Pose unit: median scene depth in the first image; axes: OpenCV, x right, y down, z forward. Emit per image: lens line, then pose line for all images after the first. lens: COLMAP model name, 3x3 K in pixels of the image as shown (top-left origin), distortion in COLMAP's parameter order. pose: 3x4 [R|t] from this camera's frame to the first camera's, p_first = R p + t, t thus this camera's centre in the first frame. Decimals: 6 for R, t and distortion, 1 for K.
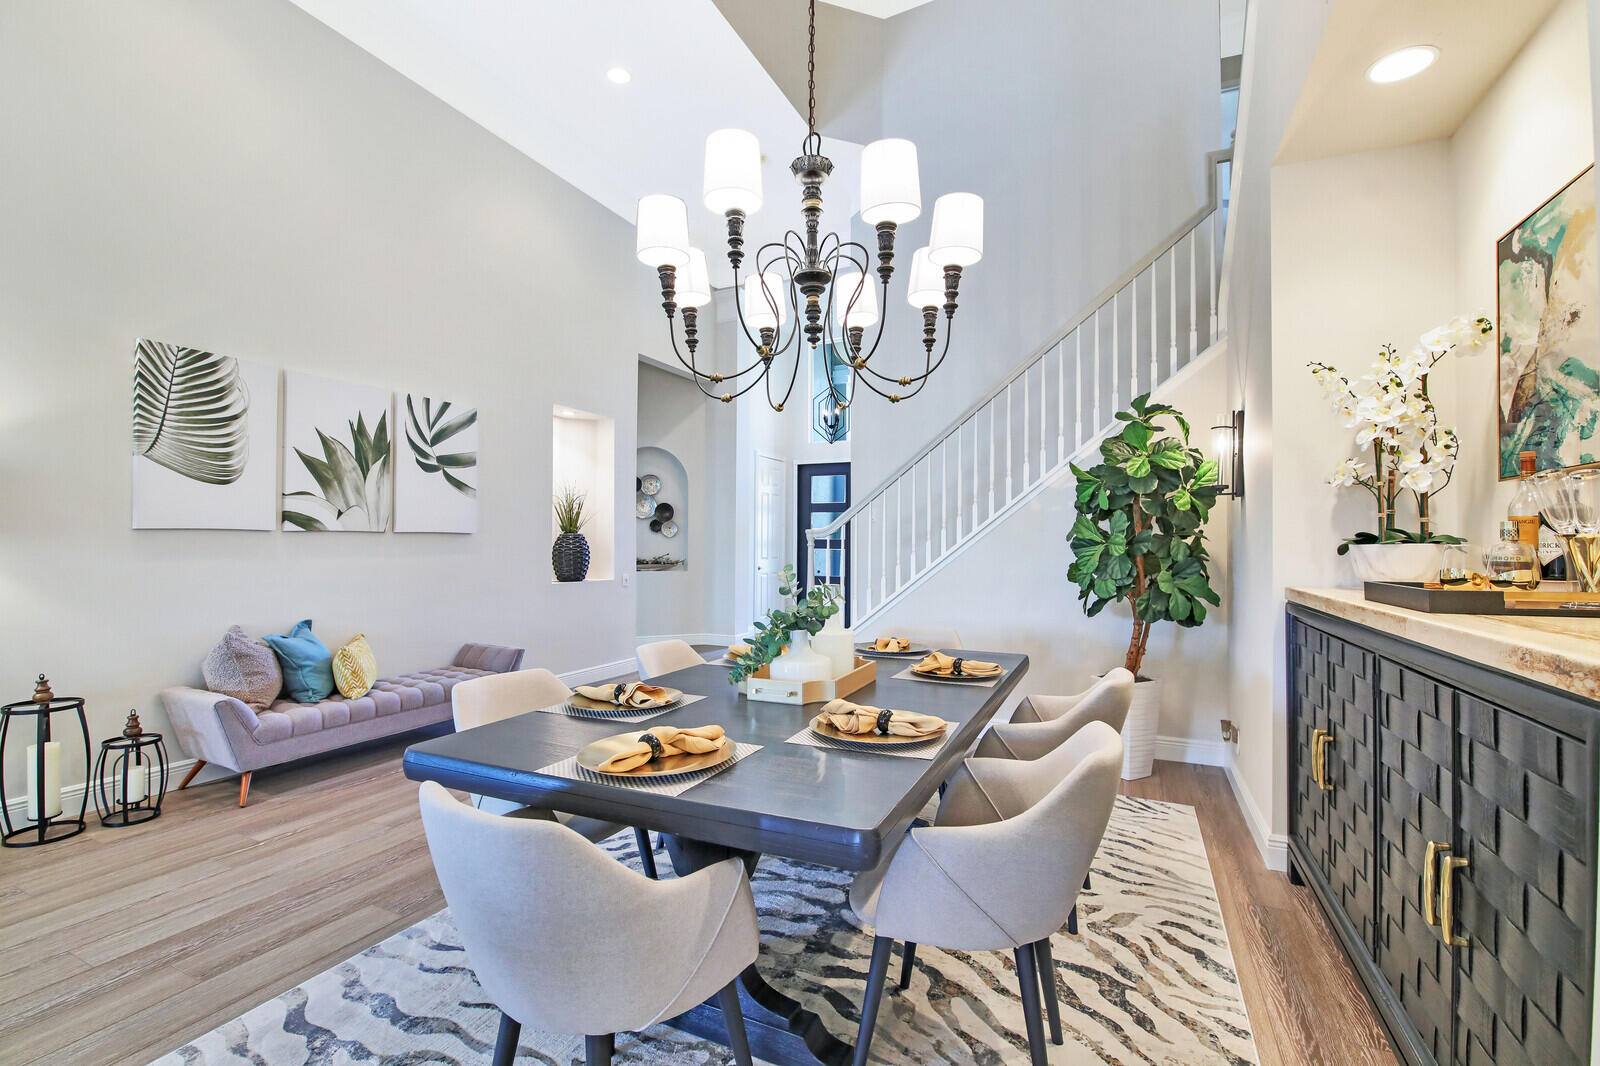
lens RADIAL K [[697.0, 0, 800.0], [0, 697.0, 533.0], [0, 0, 1]] dist [-0.015366, -0.000445]
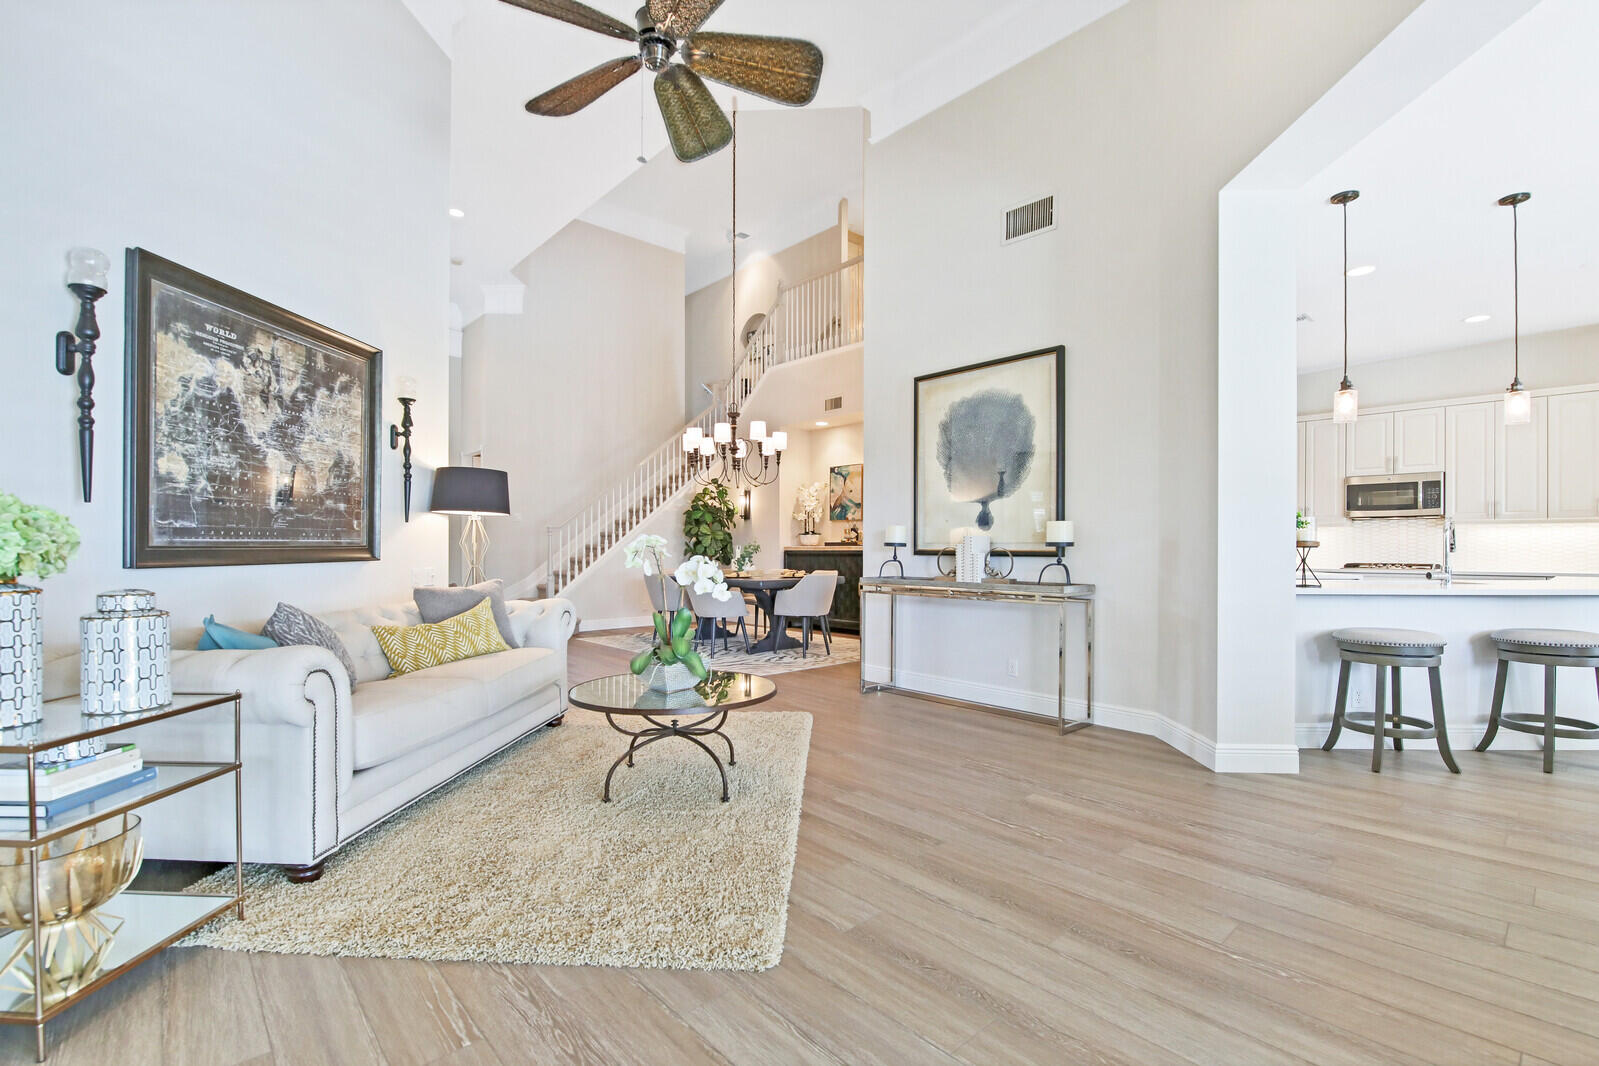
lens RADIAL K [[727.0, 0, 803.5], [0, 727.0, 533.7], [0, 0, 1]] dist [-0.009795, -0.001289]
pose [[0.393446, 0.015164, 0.919222, -2.952222], [-0.013125, 0.999855, -0.010876, 0.054209], [-0.919254, -0.007786, 0.393588, -0.617706]]
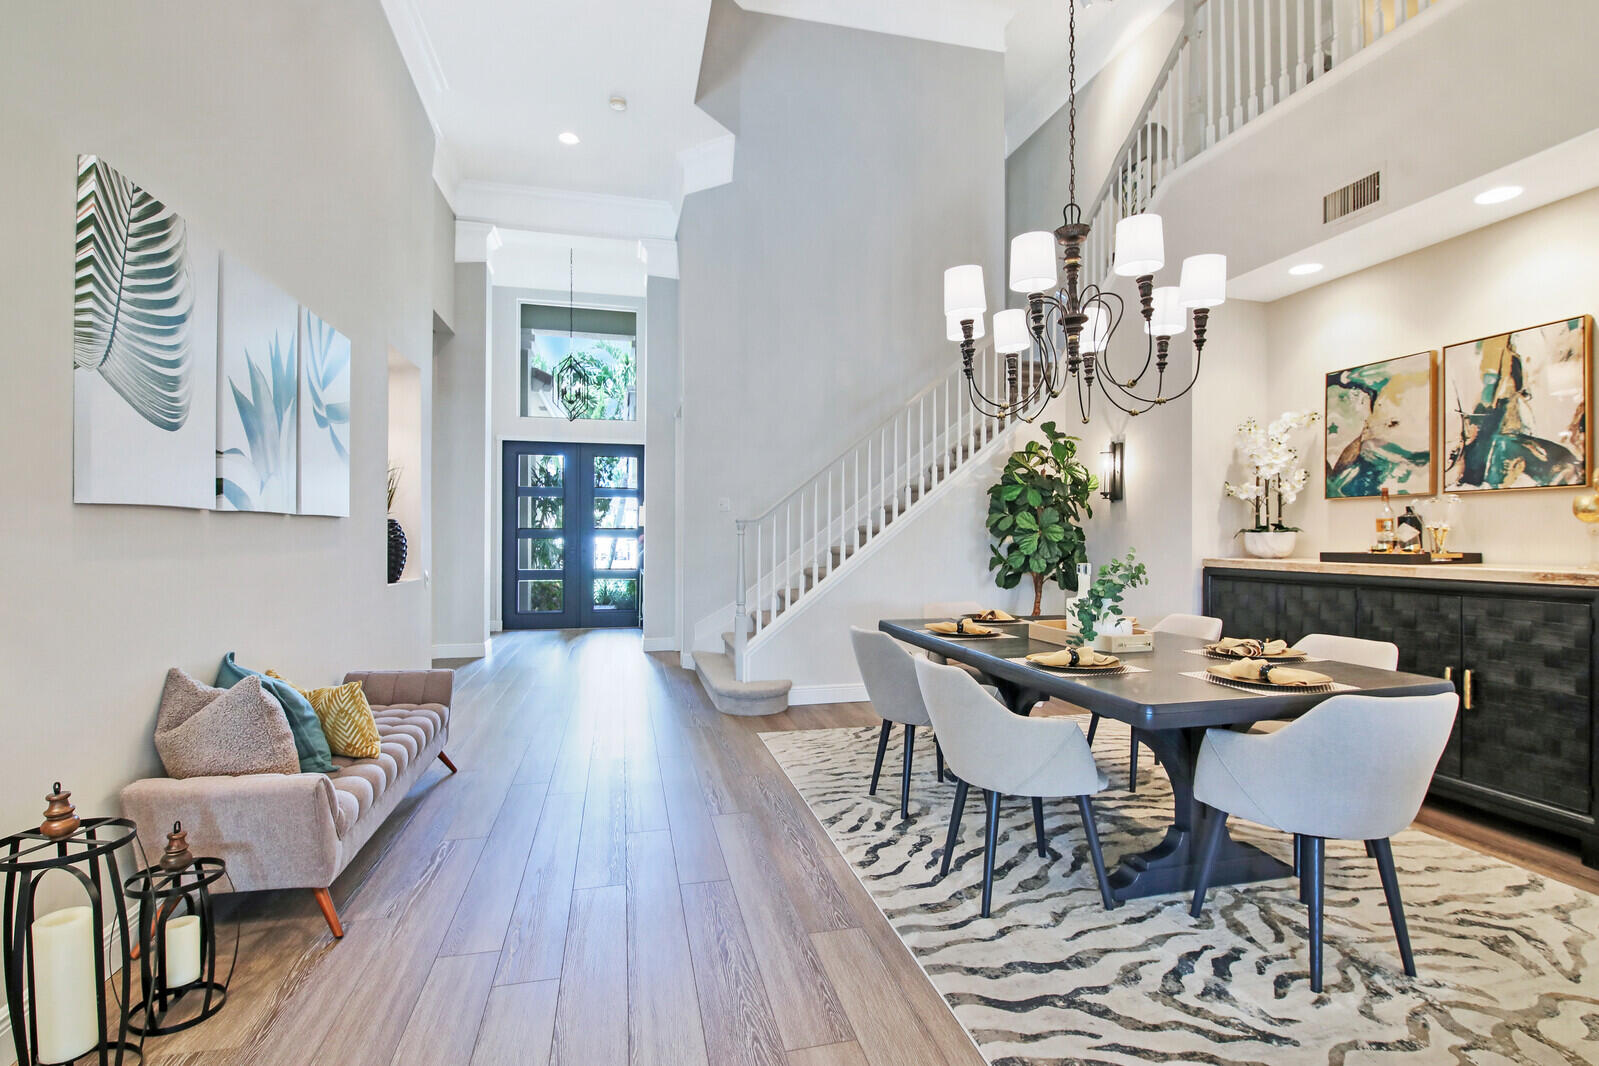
lens RADIAL K [[727.0, 0, 803.5], [0, 727.0, 533.7], [0, 0, 1]] dist [-0.009795, -0.001289]
pose [[0.786183, -0.000530, 0.617994, -1.186052], [-0.010009, 0.999858, 0.013591, 0.006297], [-0.617913, -0.016871, 0.786066, 0.266170]]
